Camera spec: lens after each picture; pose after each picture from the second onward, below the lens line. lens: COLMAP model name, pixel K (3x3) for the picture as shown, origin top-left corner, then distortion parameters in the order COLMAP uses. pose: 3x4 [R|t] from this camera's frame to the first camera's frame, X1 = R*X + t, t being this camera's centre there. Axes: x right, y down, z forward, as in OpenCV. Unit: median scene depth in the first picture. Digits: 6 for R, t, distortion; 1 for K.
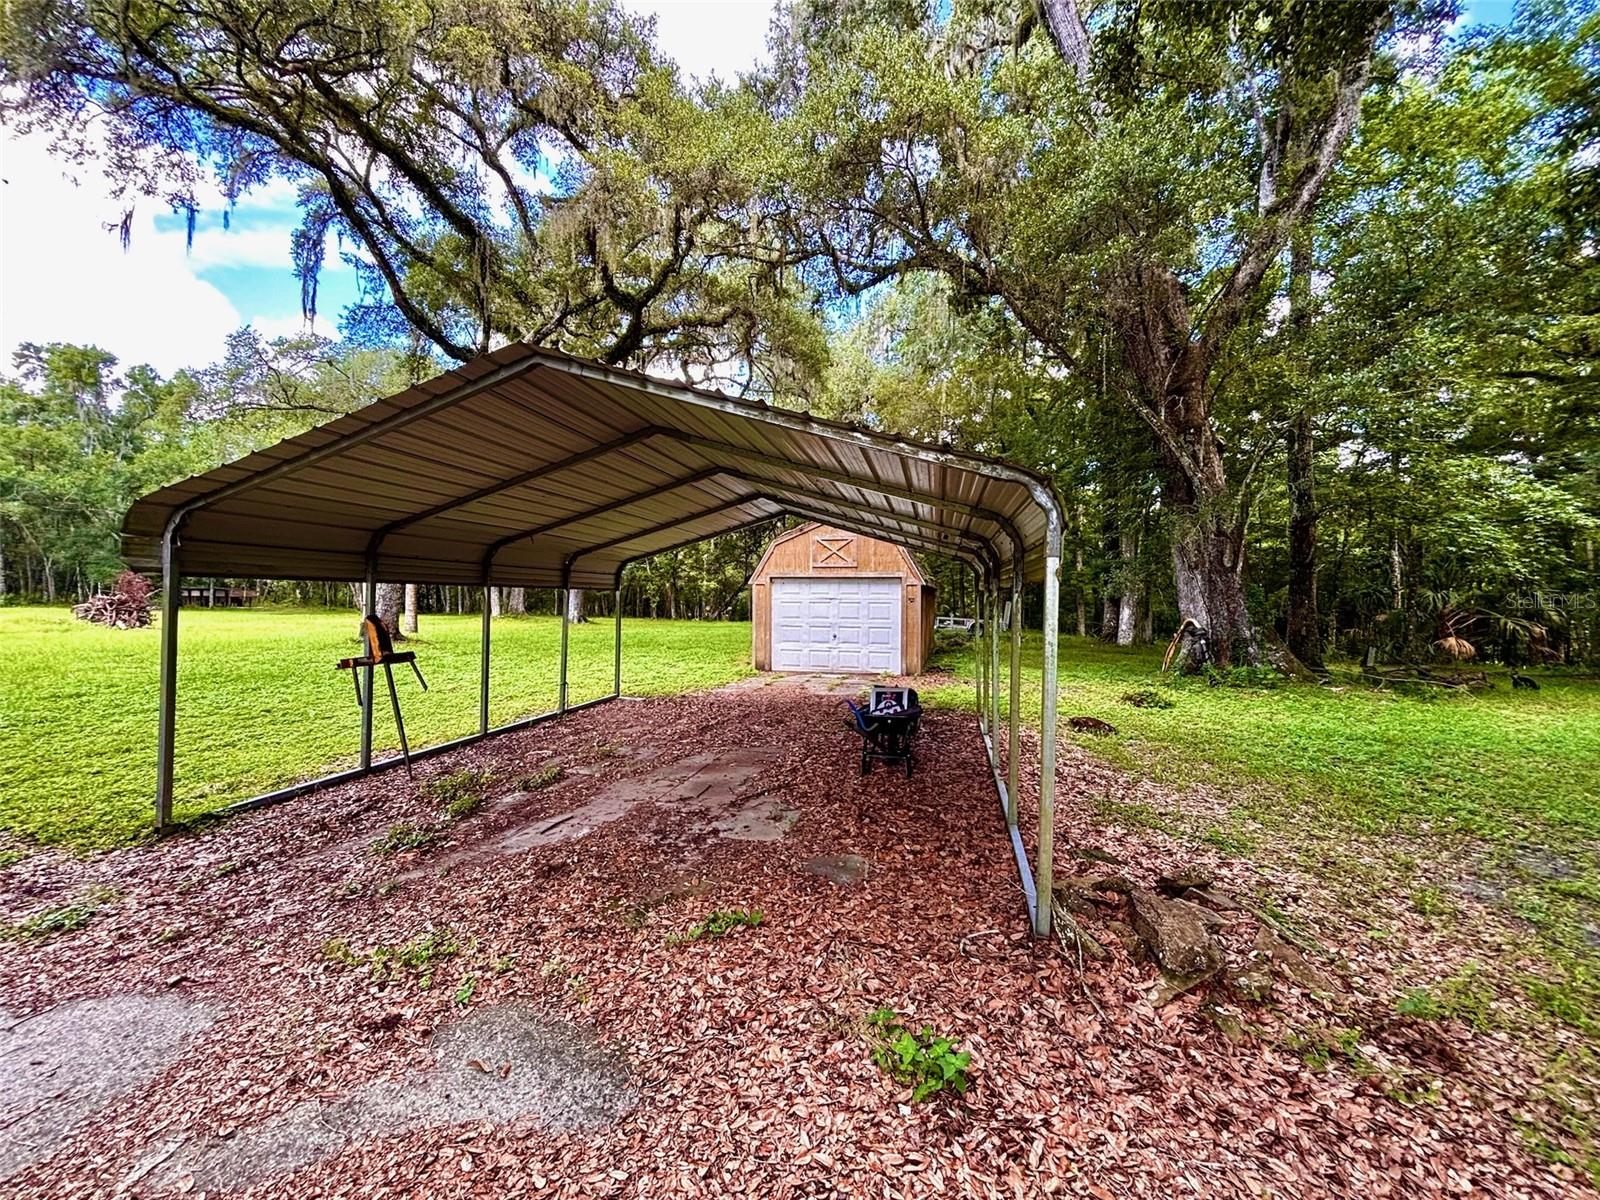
lens RADIAL K [[645.5, 0, 799.6], [0, 645.5, 599.2], [0, 0, 1]] dist [0.000773, 0.000552]
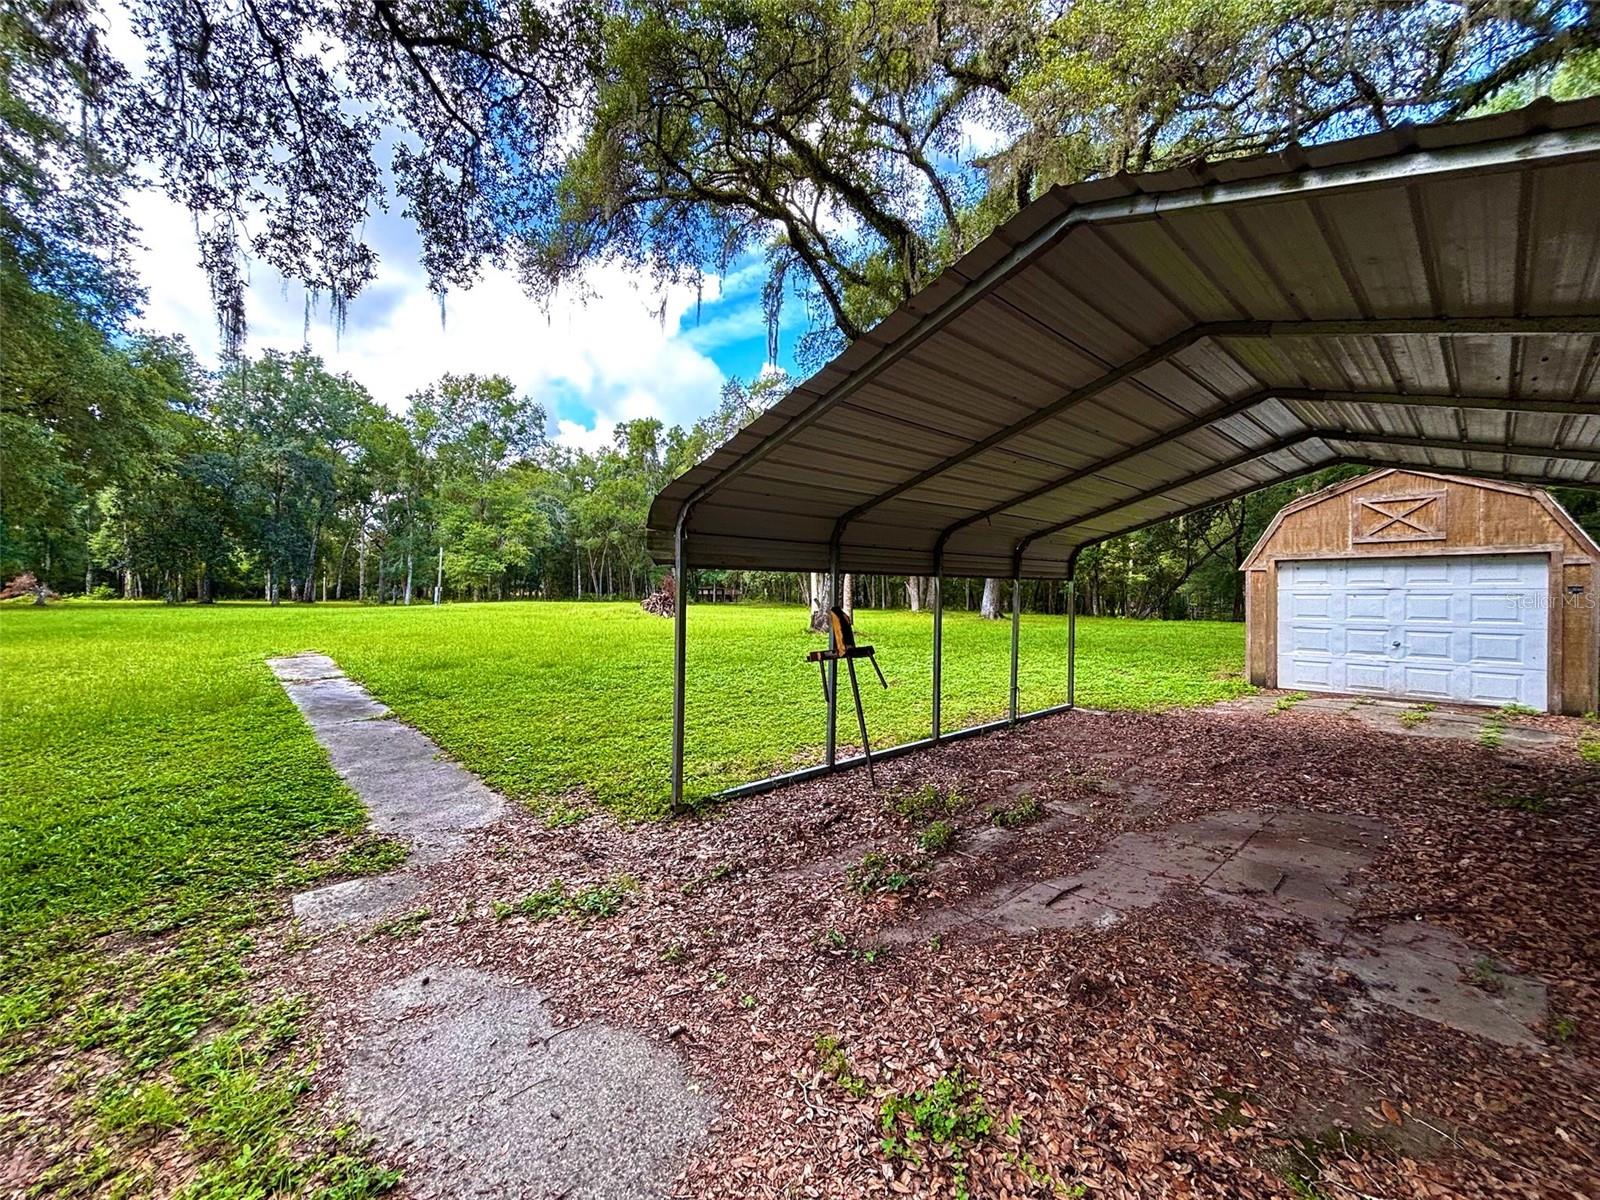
lens RADIAL K [[646.2, 0, 801.8], [0, 646.2, 599.3], [0, 0, 1]] dist [0.015619, 0.000161]
pose [[0.823141, -0.001316, -0.567835, -0.095242], [0.004846, 0.999977, 0.004706, 0.005230], [0.567816, -0.006626, 0.823129, 0.109809]]
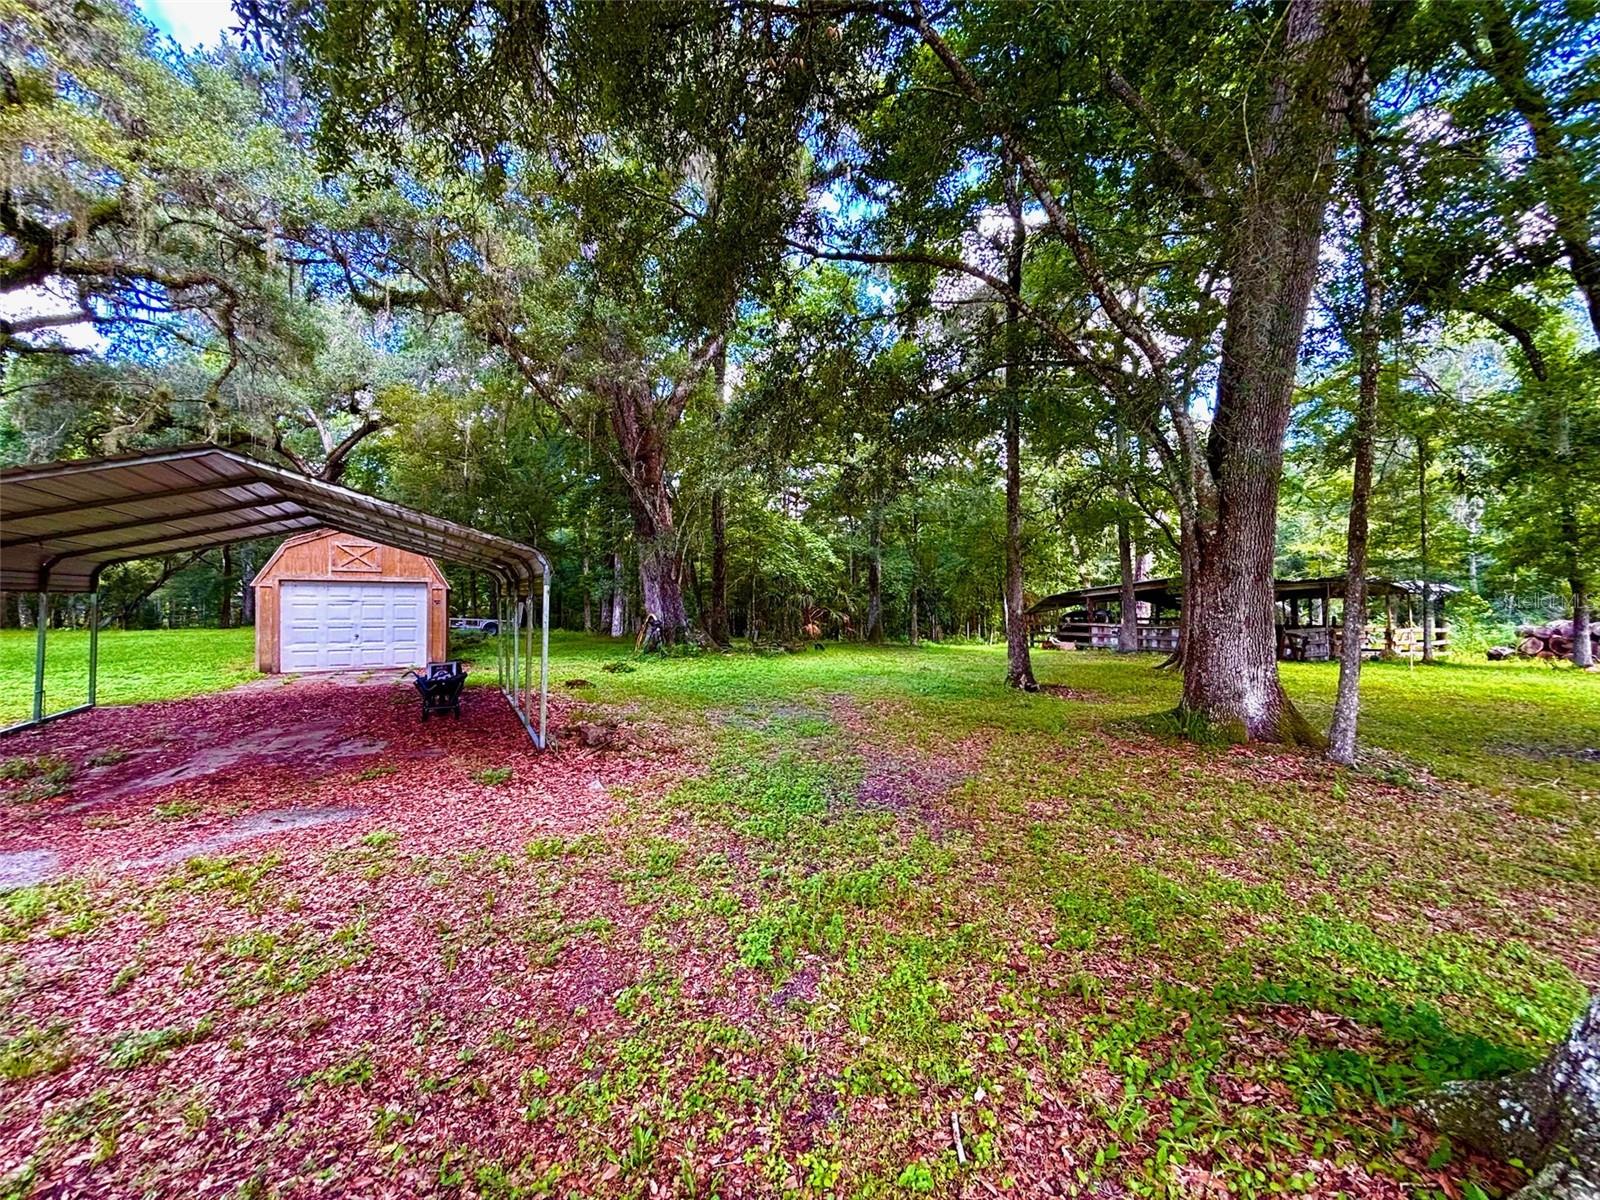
lens RADIAL K [[645.5, 0, 799.6], [0, 645.5, 599.2], [0, 0, 1]] dist [0.000773, 0.000552]
pose [[0.751141, -0.000332, 0.660142, -0.140673], [0.000468, 1.000000, -0.000030, -0.004639], [-0.660142, 0.000331, 0.751141, -0.414945]]
